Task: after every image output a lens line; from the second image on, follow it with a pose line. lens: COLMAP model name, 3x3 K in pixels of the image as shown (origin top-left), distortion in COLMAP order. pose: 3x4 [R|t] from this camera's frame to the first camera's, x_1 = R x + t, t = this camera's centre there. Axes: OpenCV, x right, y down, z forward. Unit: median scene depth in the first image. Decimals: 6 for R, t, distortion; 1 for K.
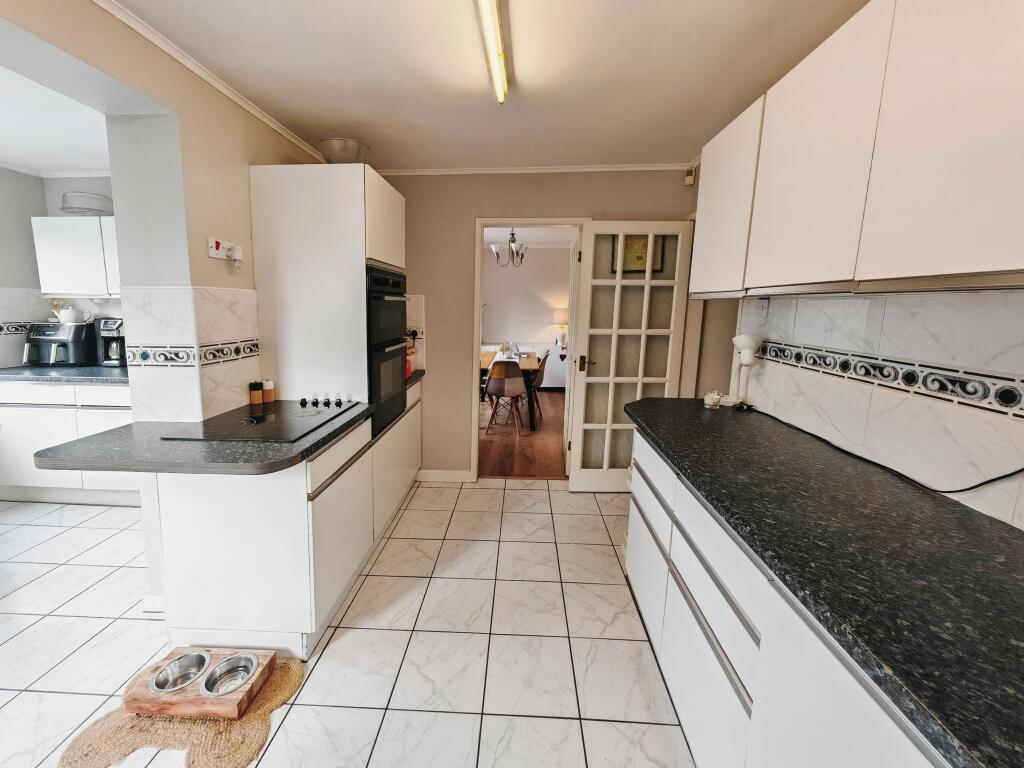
lens RADIAL K [[395.0, 0, 501.8], [0, 395.0, 369.6], [0, 0, 1]] dist [0.000970, 0.000227]
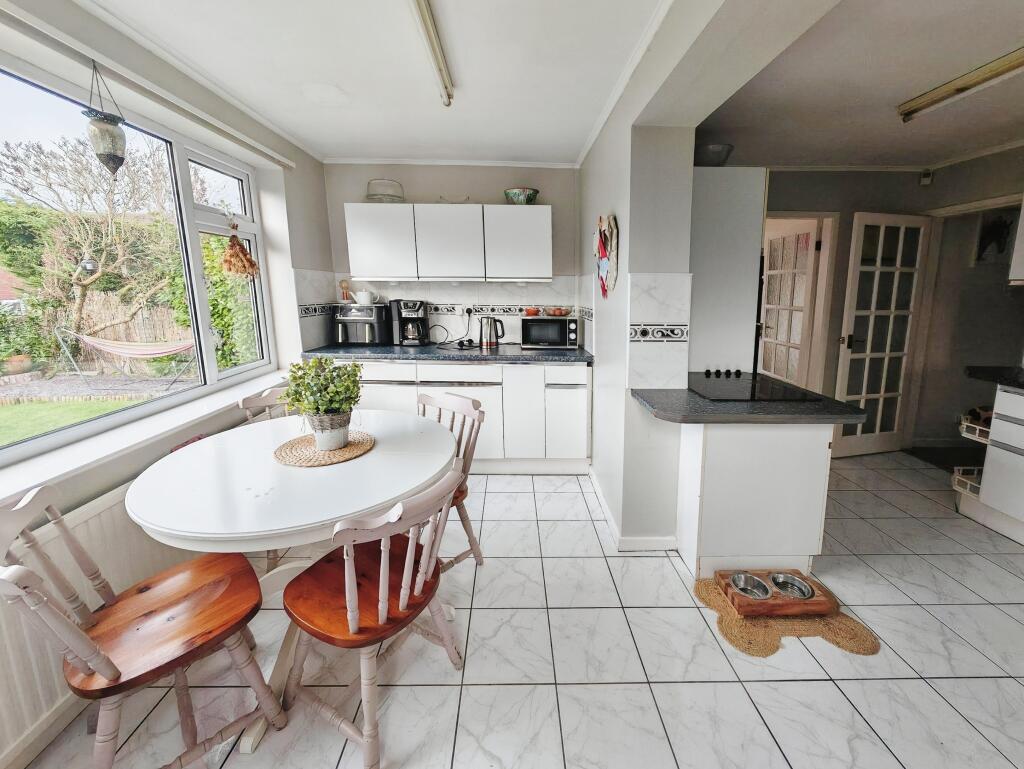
lens RADIAL K [[403.3, 0, 515.8], [0, 403.3, 358.4], [0, 0, 1]] dist [-0.000196, 0.000082]
pose [[0.997661, -0.007862, 0.067897, -1.139594], [0.006904, 0.999874, 0.014327, 0.018230], [-0.068001, -0.013824, 0.997589, -0.140994]]
